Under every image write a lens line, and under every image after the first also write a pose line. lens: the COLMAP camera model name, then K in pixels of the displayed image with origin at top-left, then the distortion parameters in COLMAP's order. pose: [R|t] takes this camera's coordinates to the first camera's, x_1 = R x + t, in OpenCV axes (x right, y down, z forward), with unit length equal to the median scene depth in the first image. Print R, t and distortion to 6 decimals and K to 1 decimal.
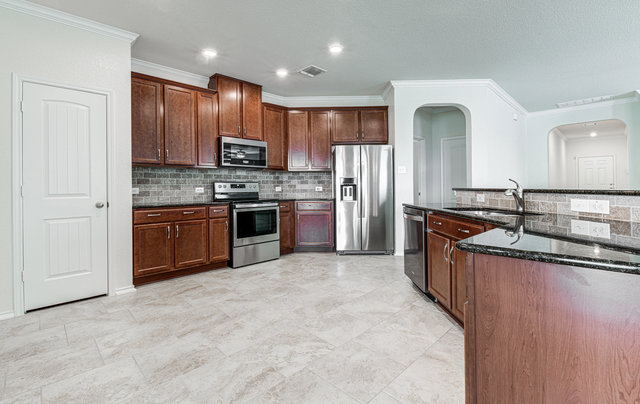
lens RADIAL K [[296.4, 0, 319.0], [0, 296.4, 186.1], [0, 0, 1]] dist [-0.003023, -0.001071]
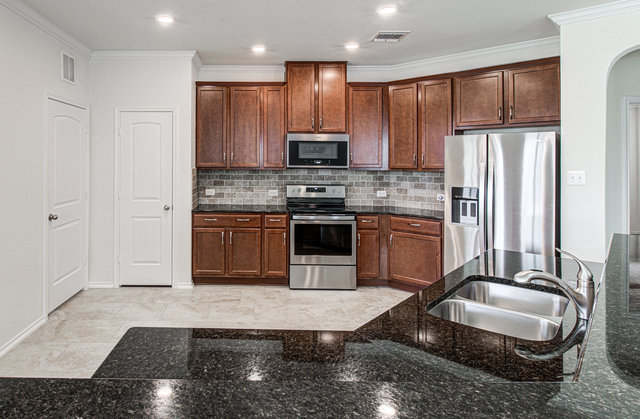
lens RADIAL K [[401.6, 0, 242.6], [0, 401.6, 161.3], [0, 0, 1]] dist [0.003426, 0.000913]
pose [[0.693645, 0.012081, -0.720215, 0.471755], [-0.008458, 0.999927, 0.008627, -0.105987], [0.720267, 0.000108, 0.693697, 0.097471]]
